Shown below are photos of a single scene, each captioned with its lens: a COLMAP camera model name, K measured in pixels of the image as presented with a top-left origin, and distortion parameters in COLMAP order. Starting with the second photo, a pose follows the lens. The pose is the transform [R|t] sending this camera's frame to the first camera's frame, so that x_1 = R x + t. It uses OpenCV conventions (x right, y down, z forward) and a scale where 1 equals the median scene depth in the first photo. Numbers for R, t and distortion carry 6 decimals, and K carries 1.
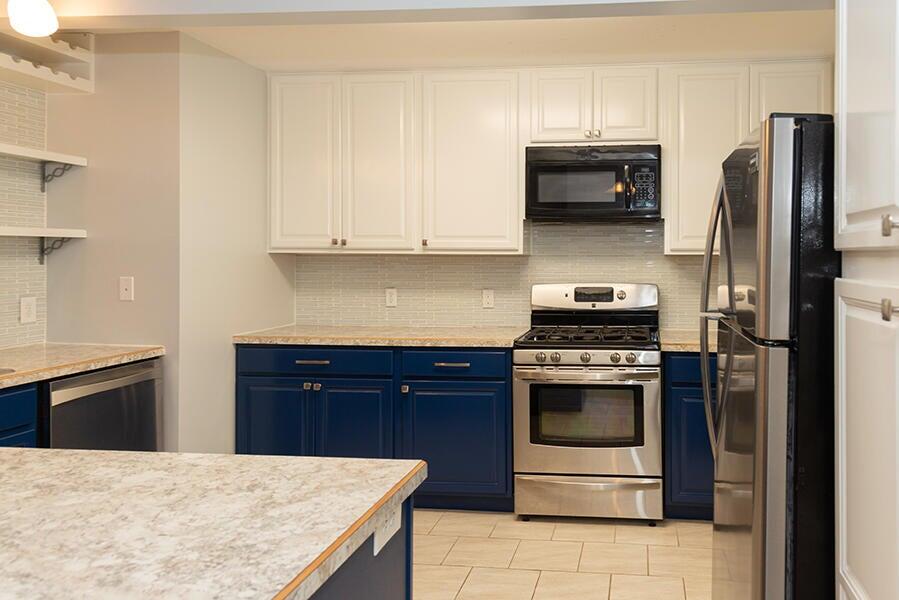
lens RADIAL K [[664.7, 0, 576.8], [0, 664.7, 260.5], [0, 0, 1]] dist [0.045142, 0.000152]
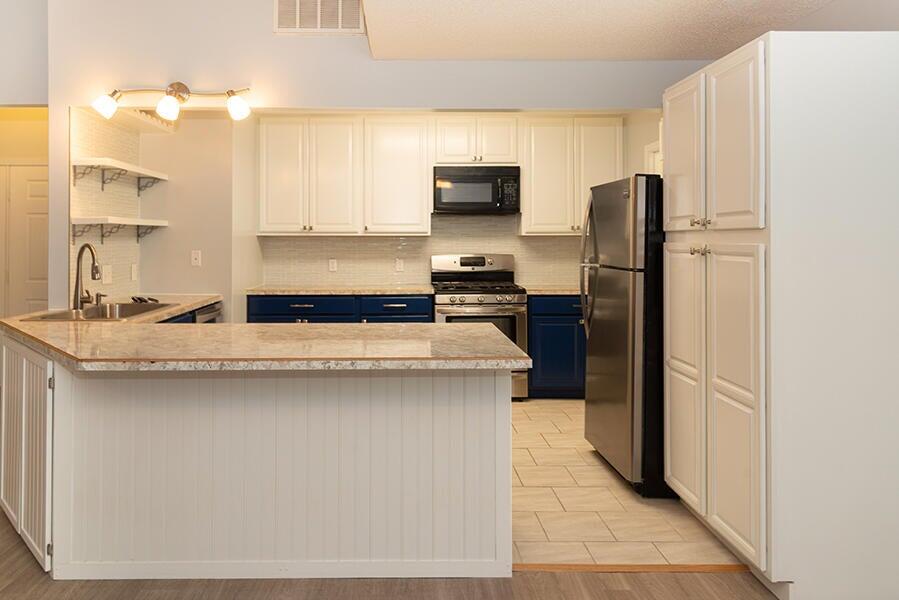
lens RADIAL K [[622.5, 0, 408.7], [0, 622.5, 238.9], [0, 0, 1]] dist [-0.002346, -0.001430]
pose [[0.993581, -0.005016, 0.113014, -0.305697], [0.005877, 0.999956, -0.007286, 0.009190], [-0.112973, 0.007903, 0.993567, -0.444934]]
